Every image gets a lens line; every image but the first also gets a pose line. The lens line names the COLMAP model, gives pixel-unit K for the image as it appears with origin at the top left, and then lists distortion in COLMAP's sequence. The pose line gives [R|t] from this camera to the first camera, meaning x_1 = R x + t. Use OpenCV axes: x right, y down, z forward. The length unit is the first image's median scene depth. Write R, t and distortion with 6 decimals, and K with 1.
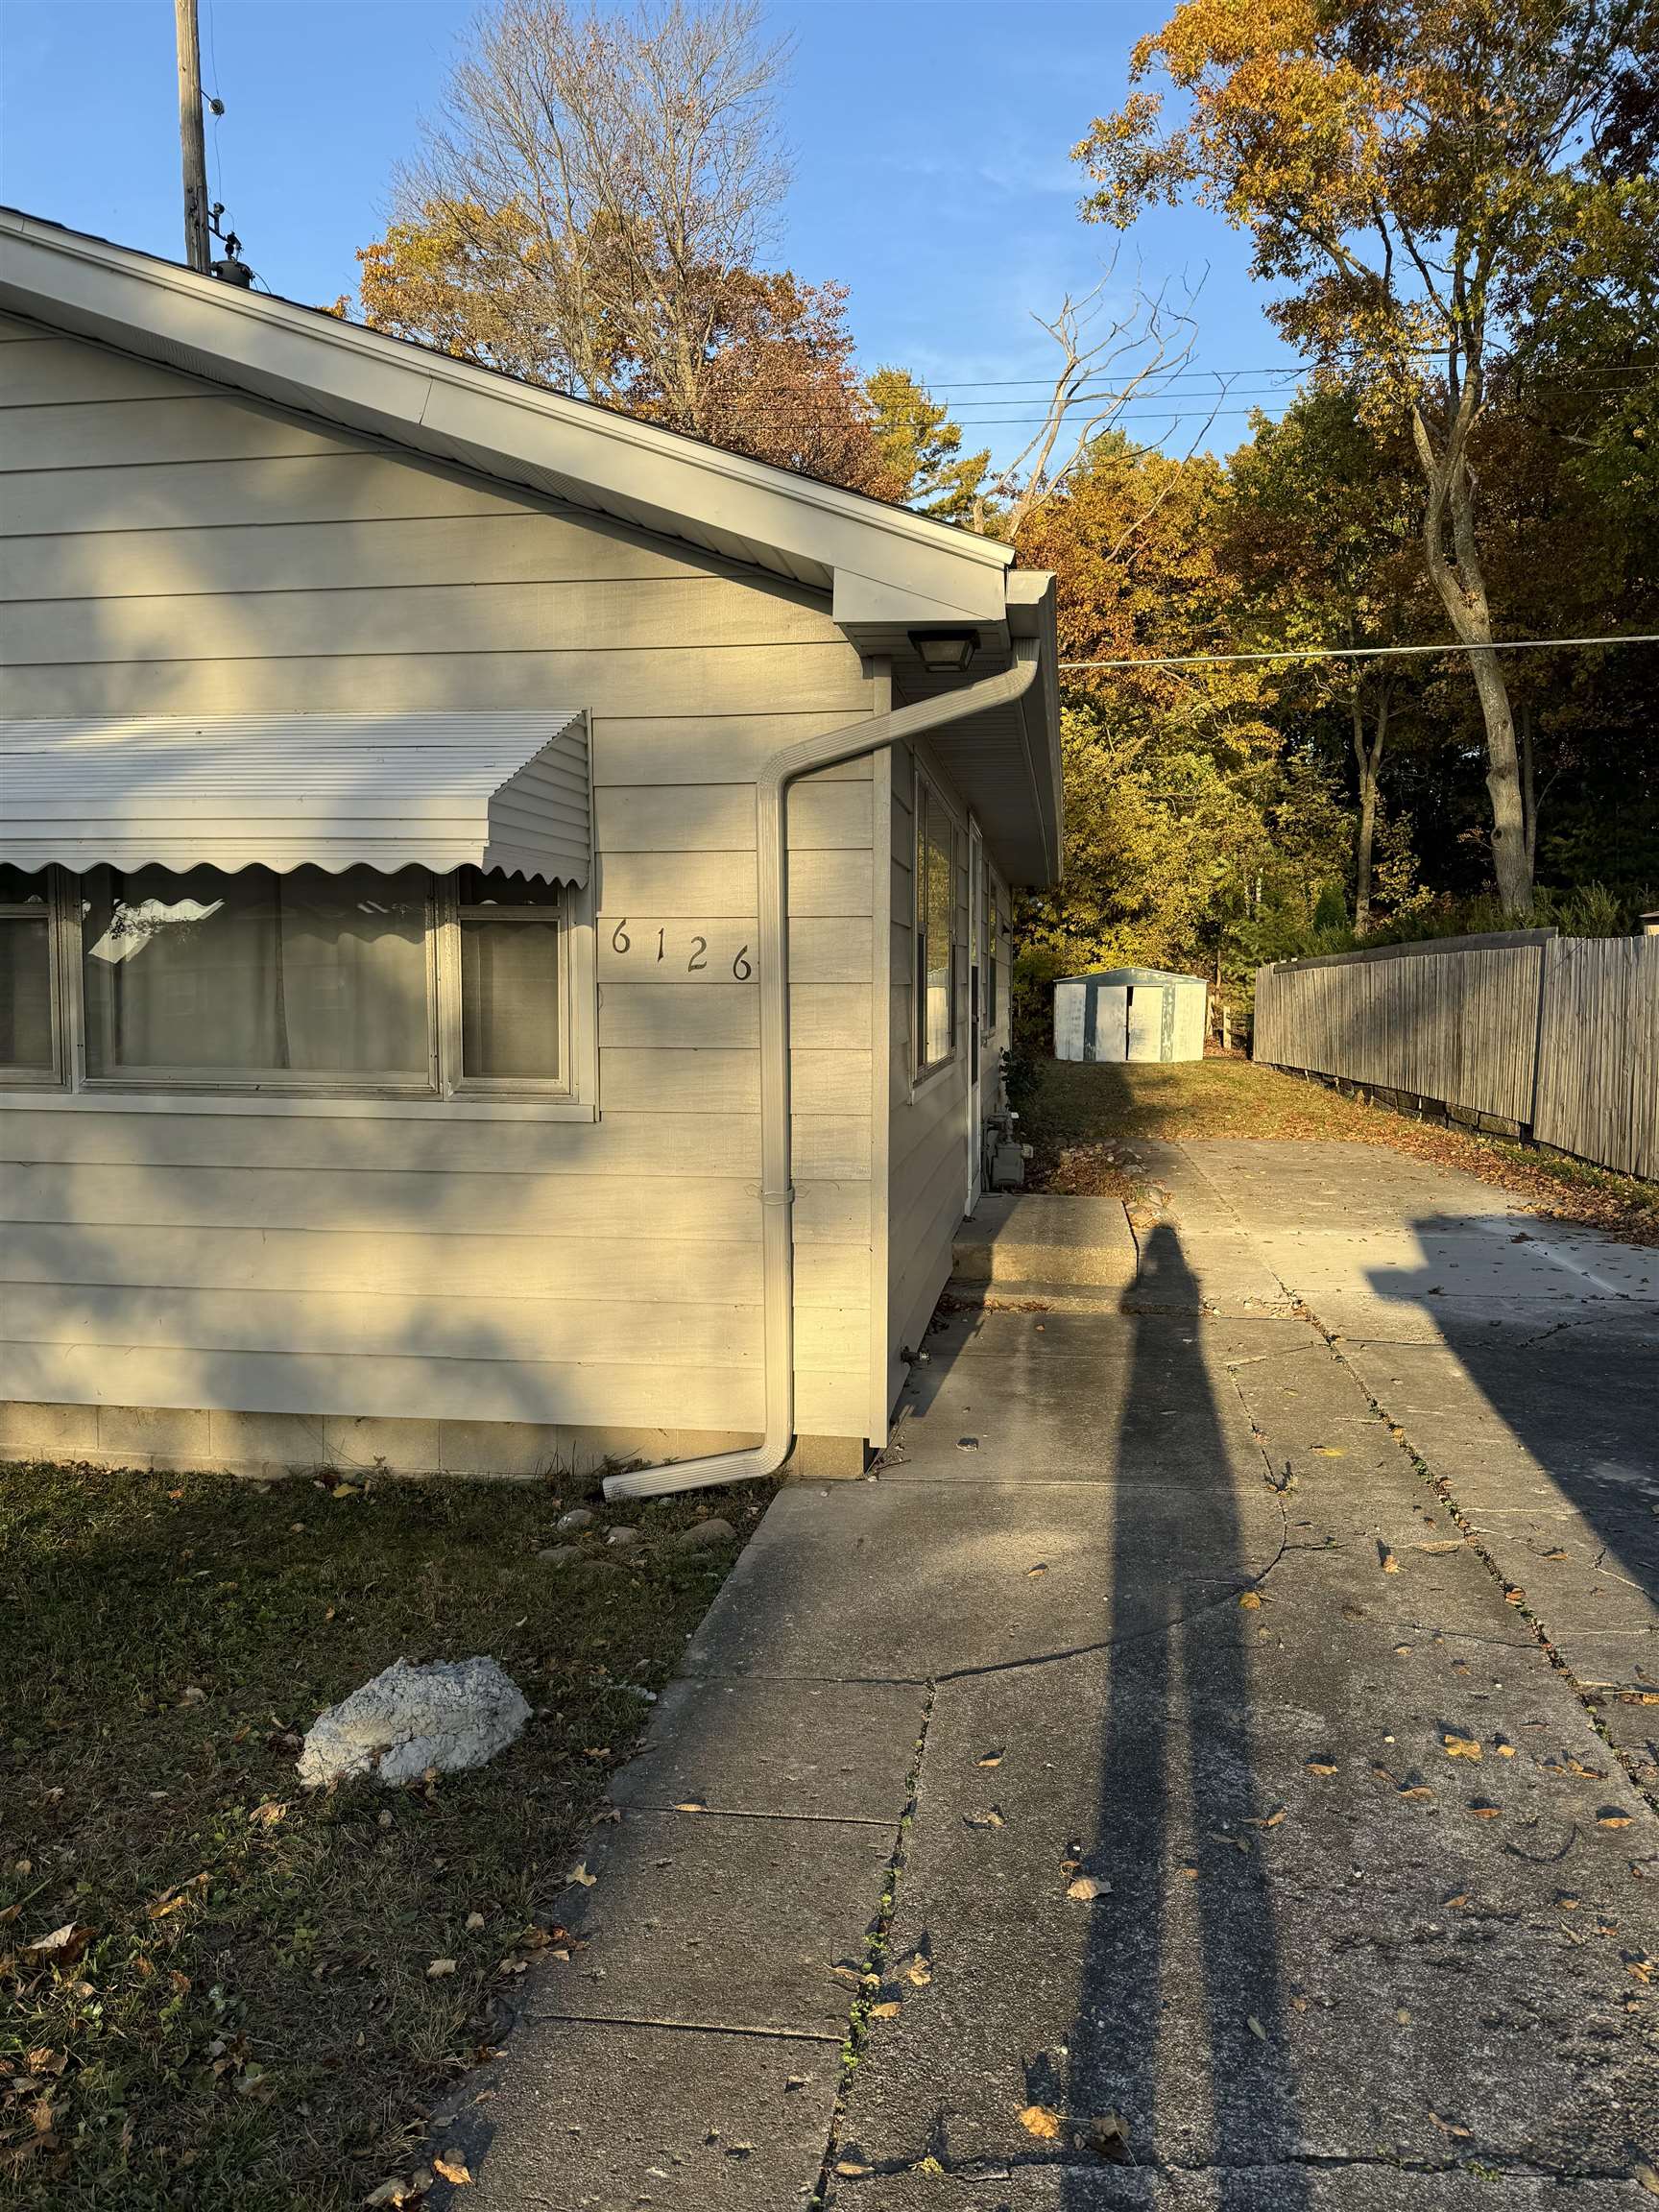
lens RADIAL K [[1541.7, 0, 833.4], [0, 1541.7, 1106.5], [0, 0, 1]] dist [0.037093, -0.042807]
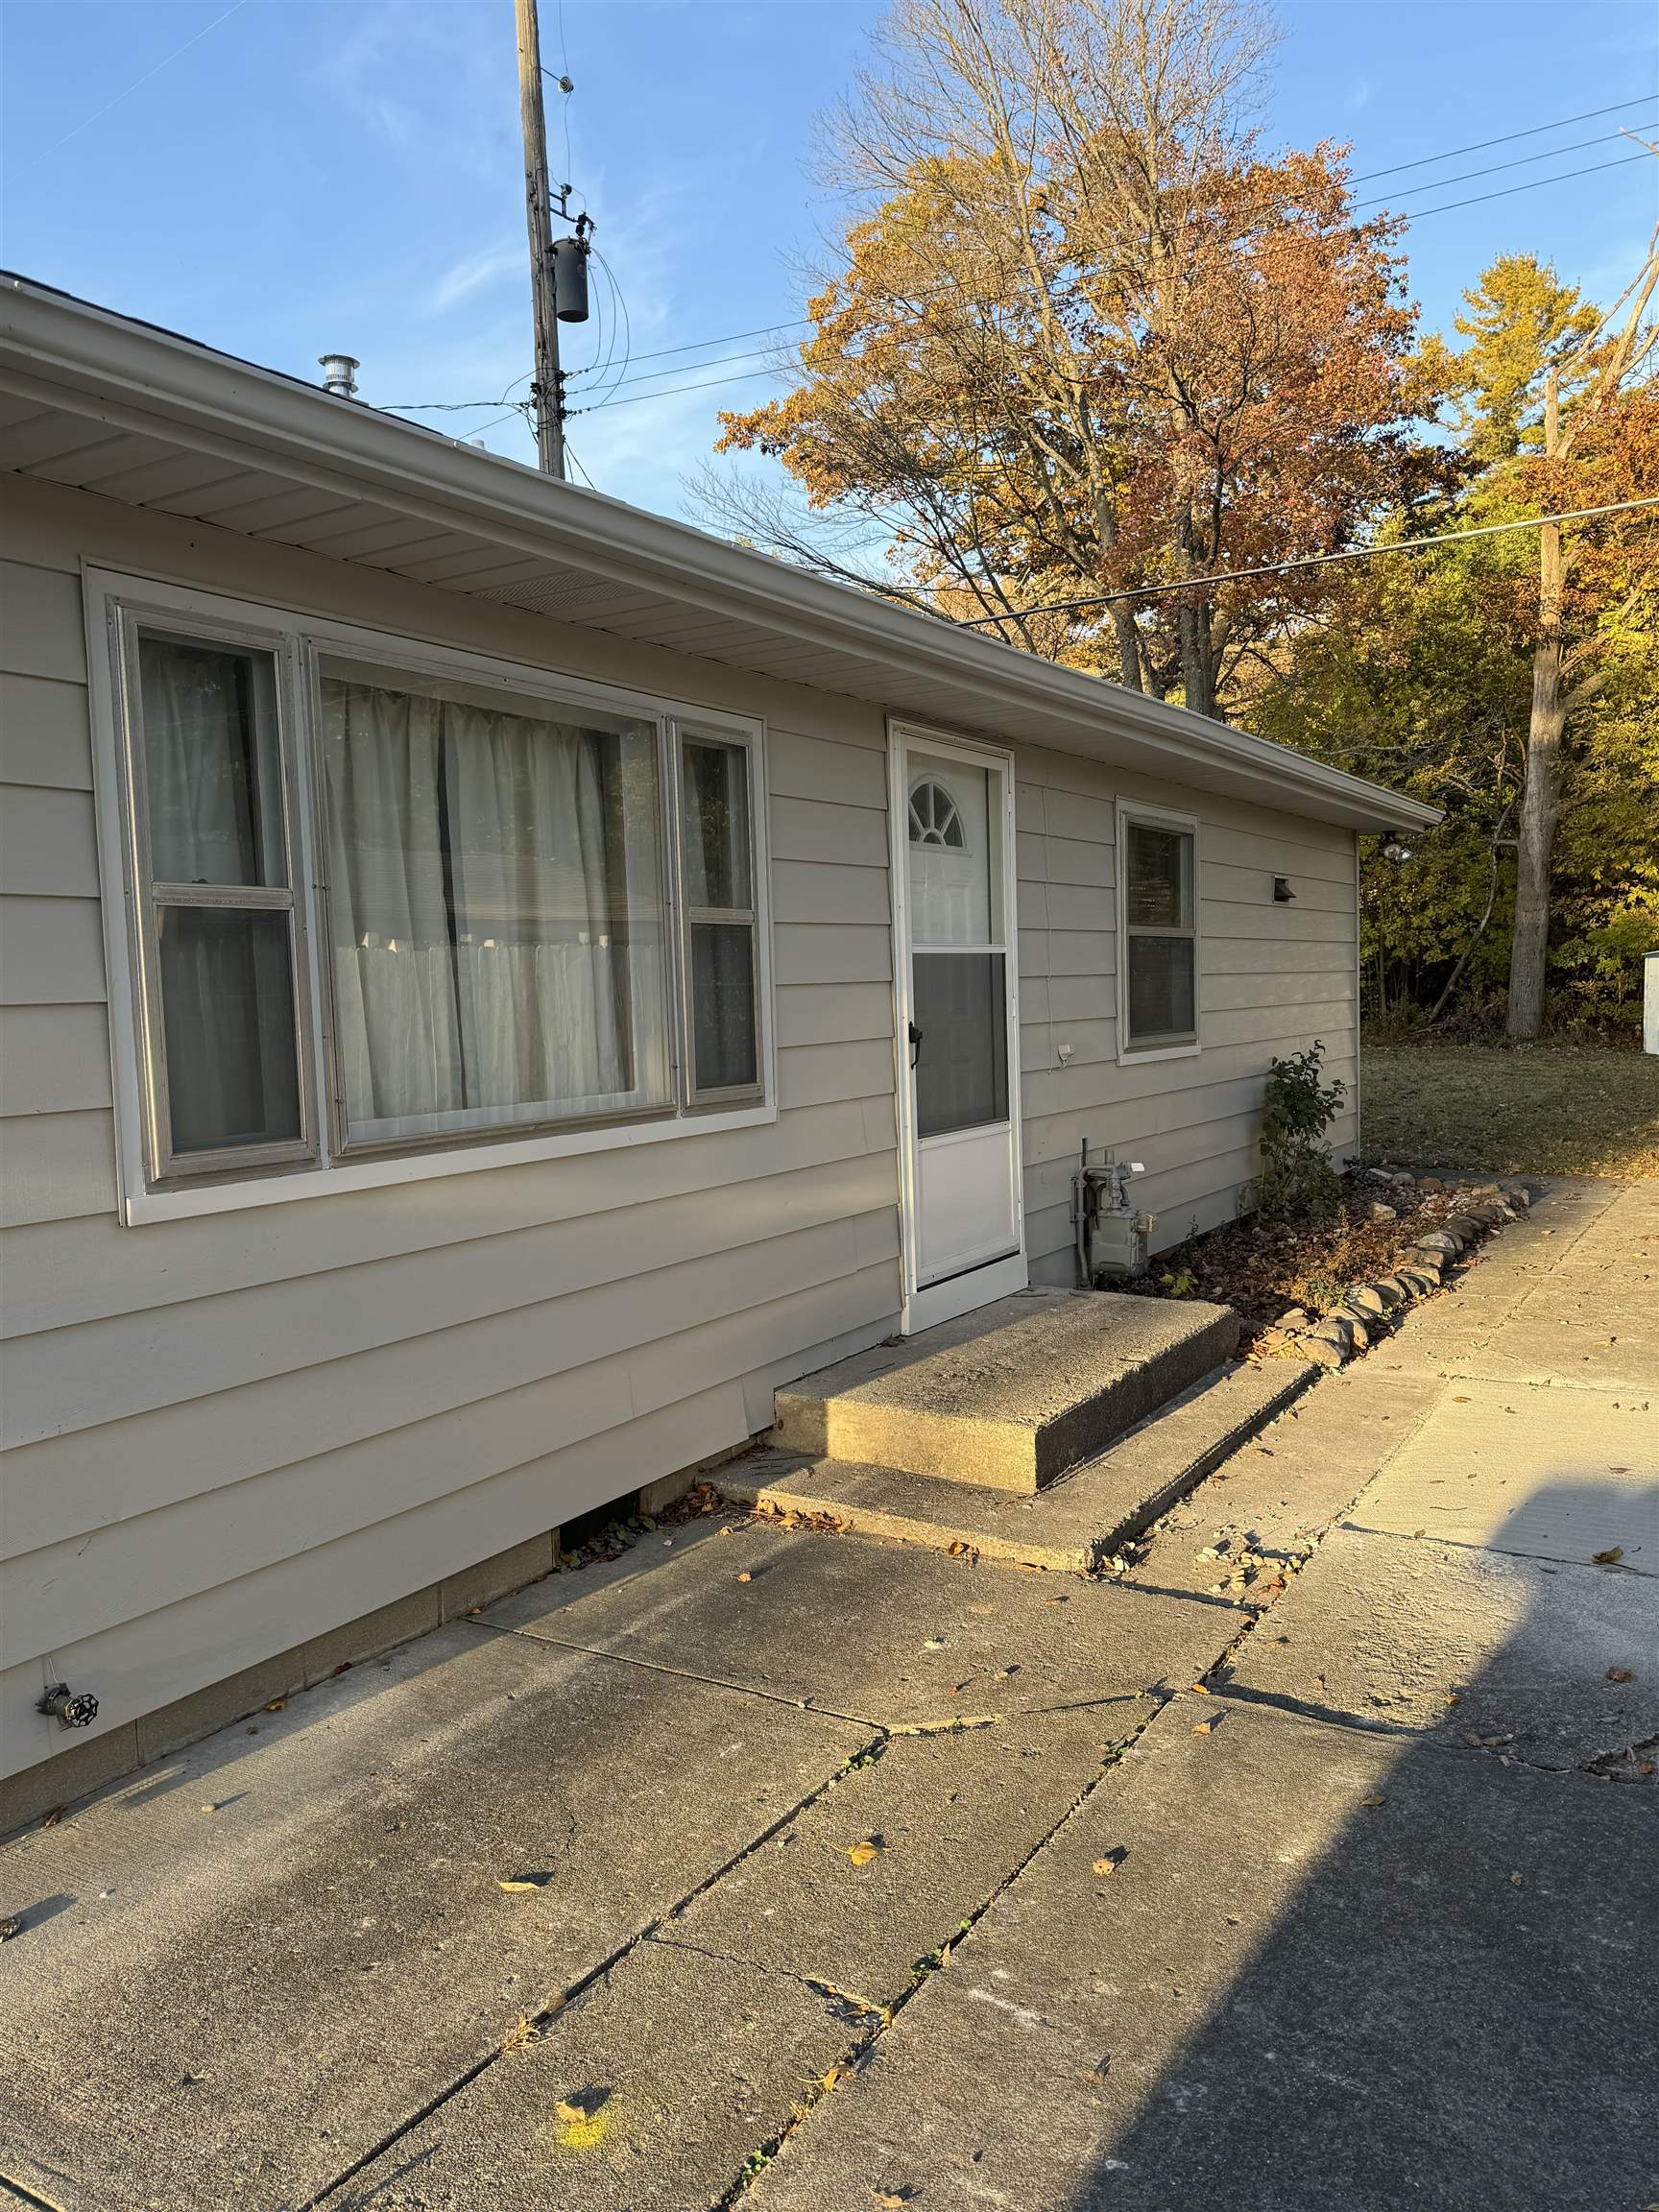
lens RADIAL K [[1541.7, 0, 832.2], [0, 1541.7, 1102.0], [0, 0, 1]] dist [0.037093, -0.042807]
pose [[0.917743, 0.004672, -0.397147, 0.076010], [-0.002554, 0.999980, 0.005863, -0.007646], [0.397167, -0.004366, 0.917736, 0.091347]]
